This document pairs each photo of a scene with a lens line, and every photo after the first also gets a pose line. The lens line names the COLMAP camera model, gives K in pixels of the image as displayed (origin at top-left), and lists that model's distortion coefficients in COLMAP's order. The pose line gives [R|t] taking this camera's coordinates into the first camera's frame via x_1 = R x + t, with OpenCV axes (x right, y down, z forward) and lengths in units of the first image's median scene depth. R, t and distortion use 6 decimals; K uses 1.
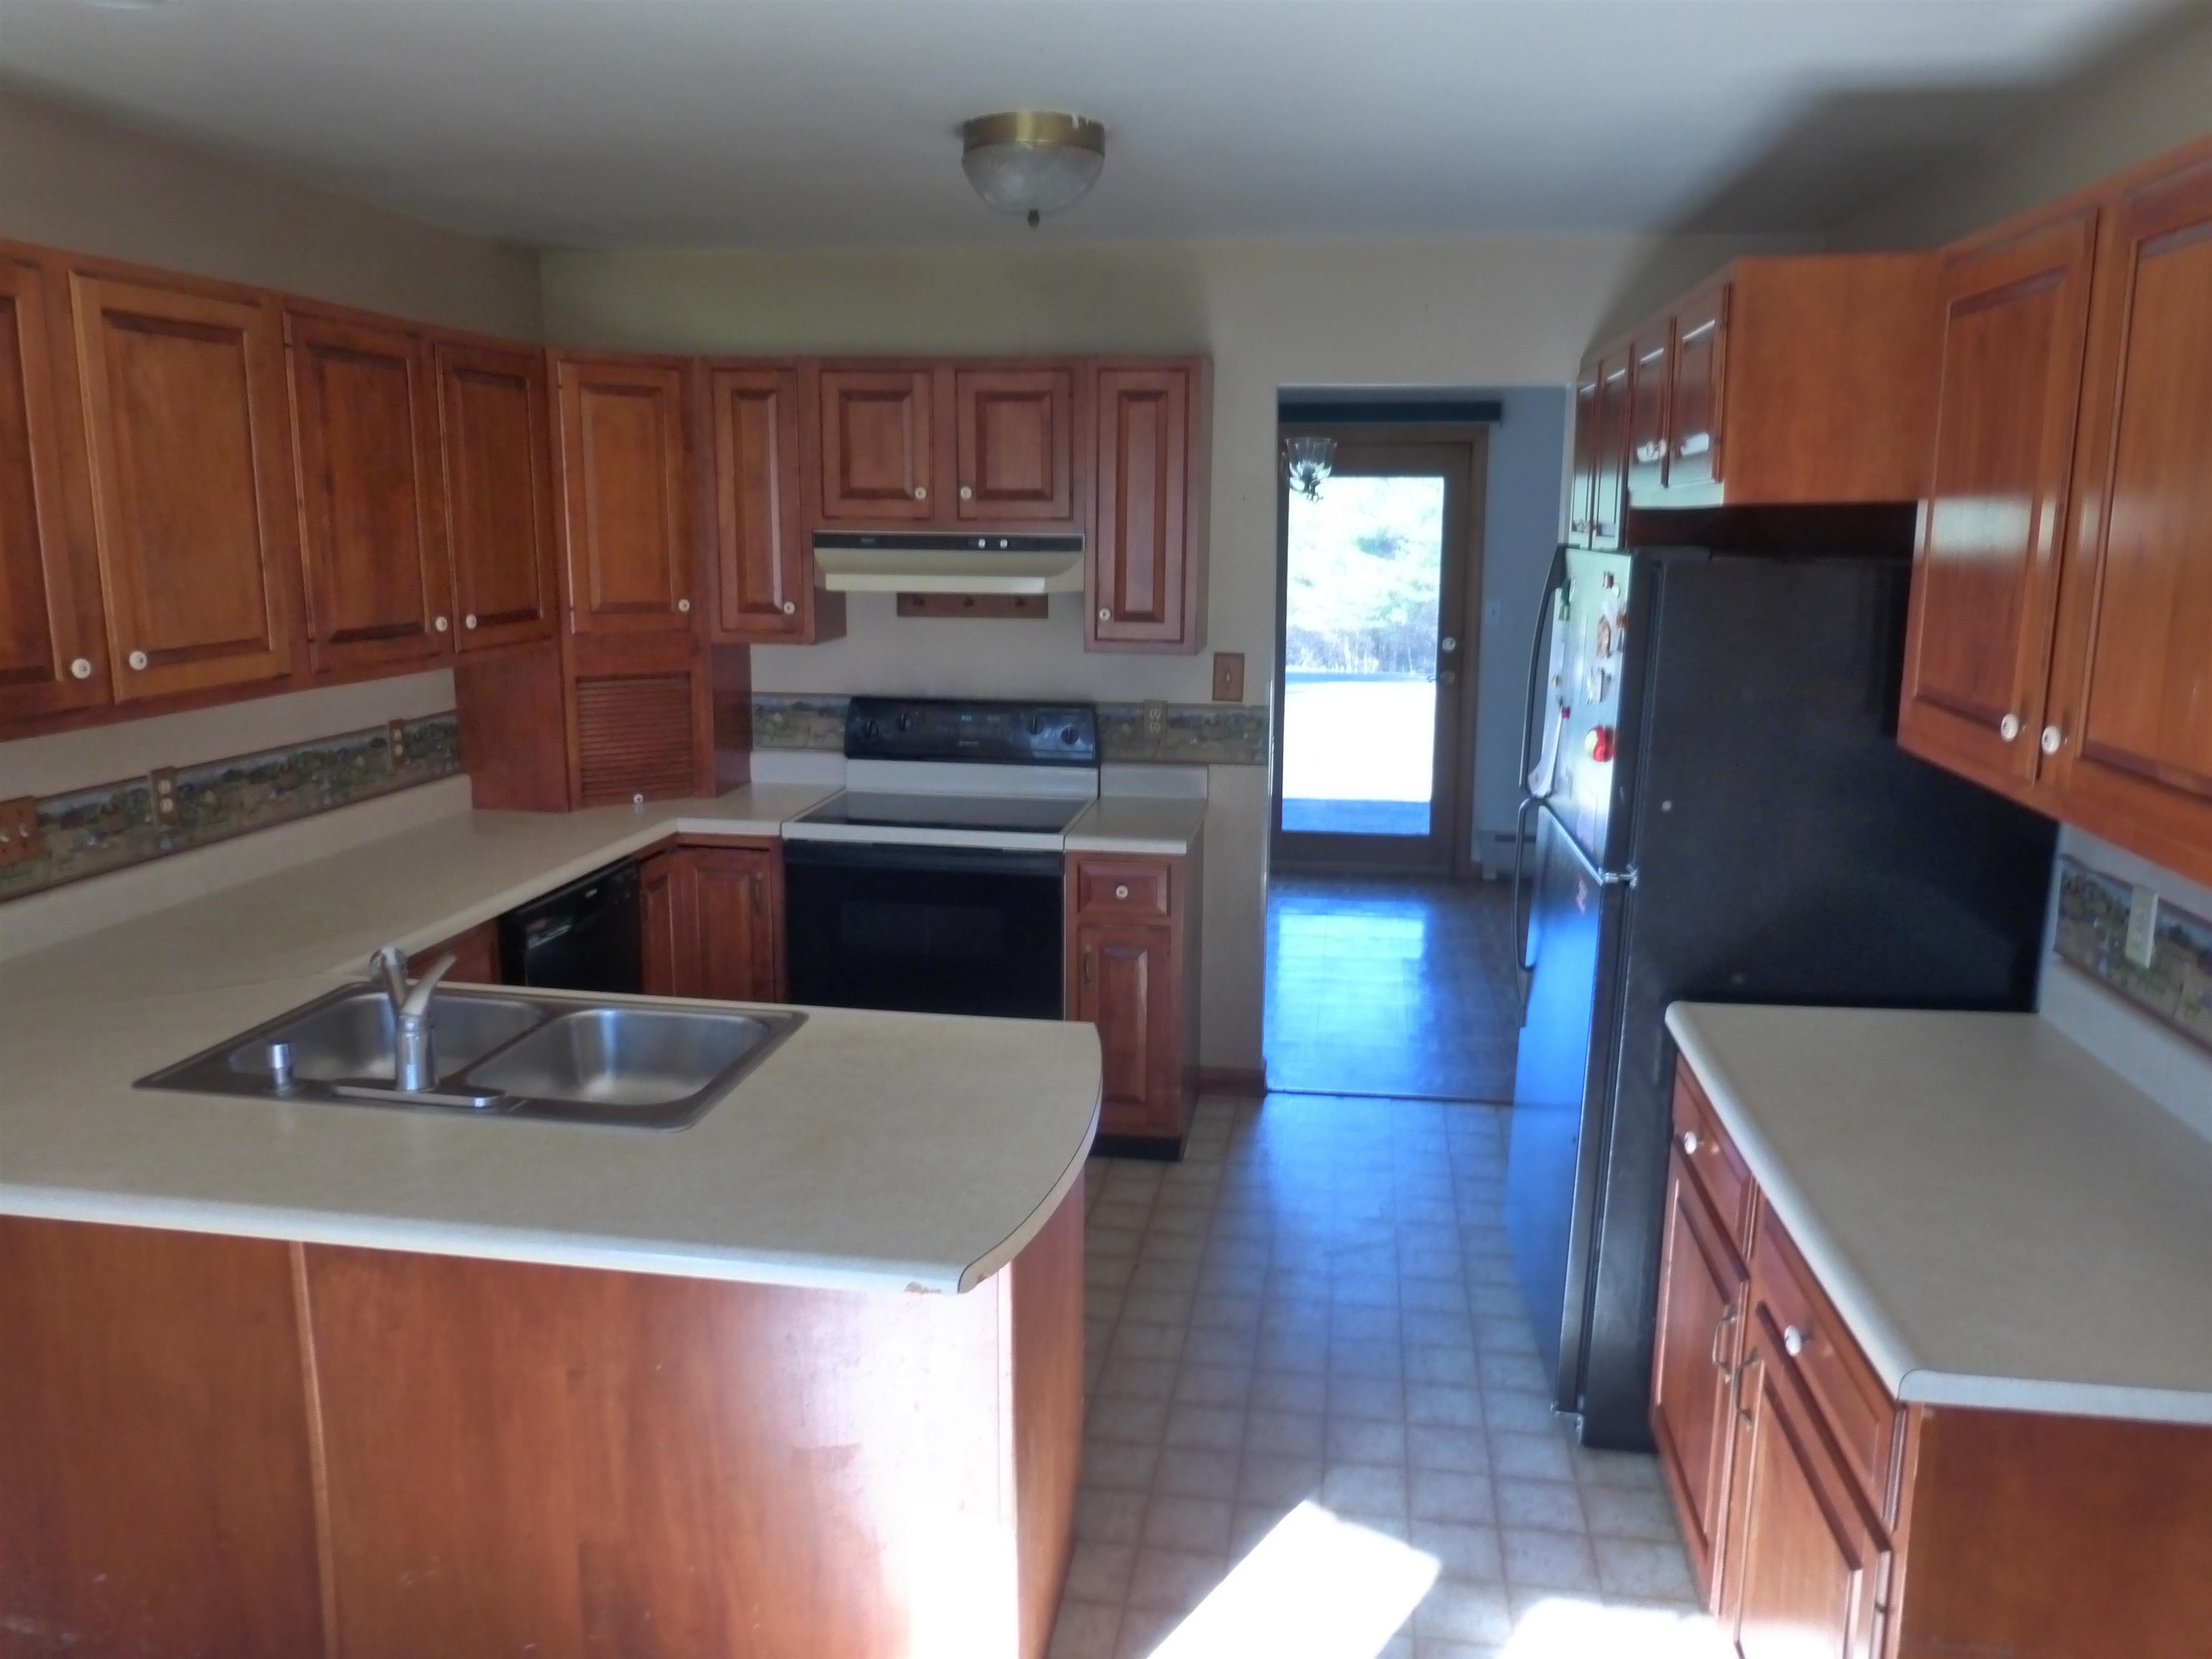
lens RADIAL K [[1616.5, 0, 1103.4], [0, 1616.5, 829.5], [0, 0, 1]] dist [0.001608, 0.008521]
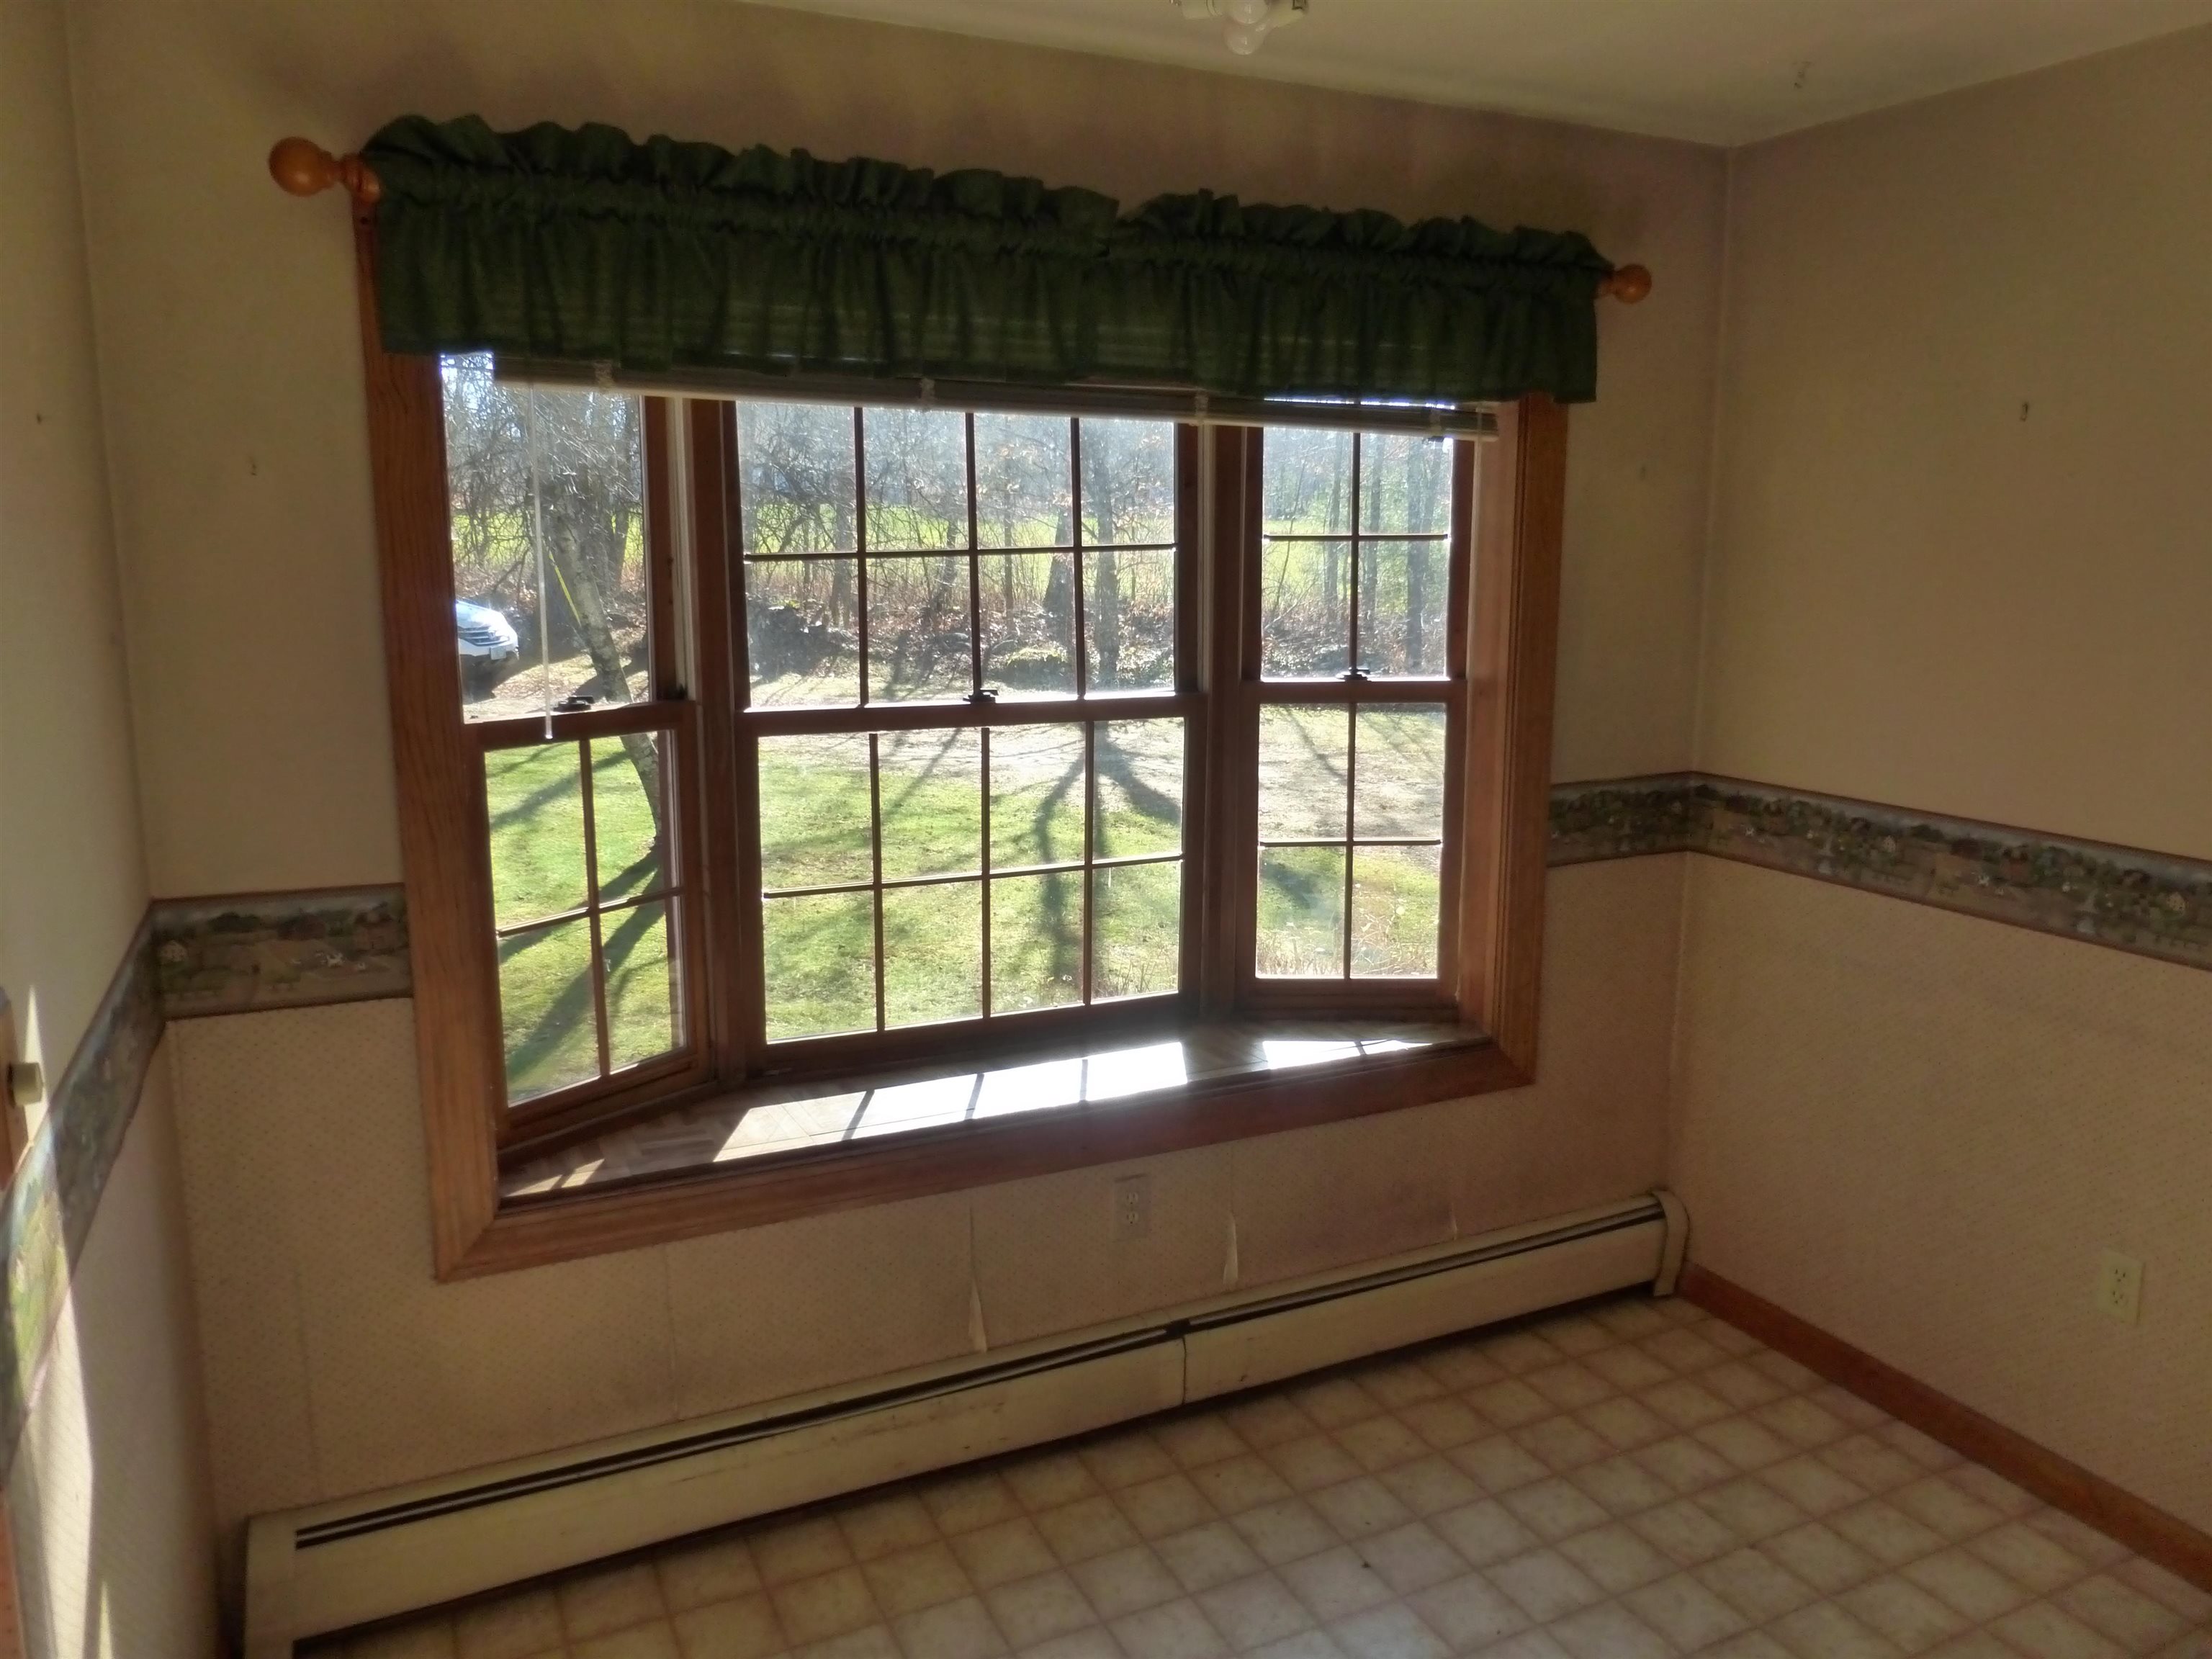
lens RADIAL K [[1616.5, 0, 1106.7], [0, 1616.5, 823.6], [0, 0, 1]] dist [0.001608, 0.008521]
pose [[-0.824410, 0.120455, -0.553027, 0.278488], [-0.088489, 0.937645, 0.336141, -0.282088], [0.559033, 0.326055, -0.762345, 1.394305]]
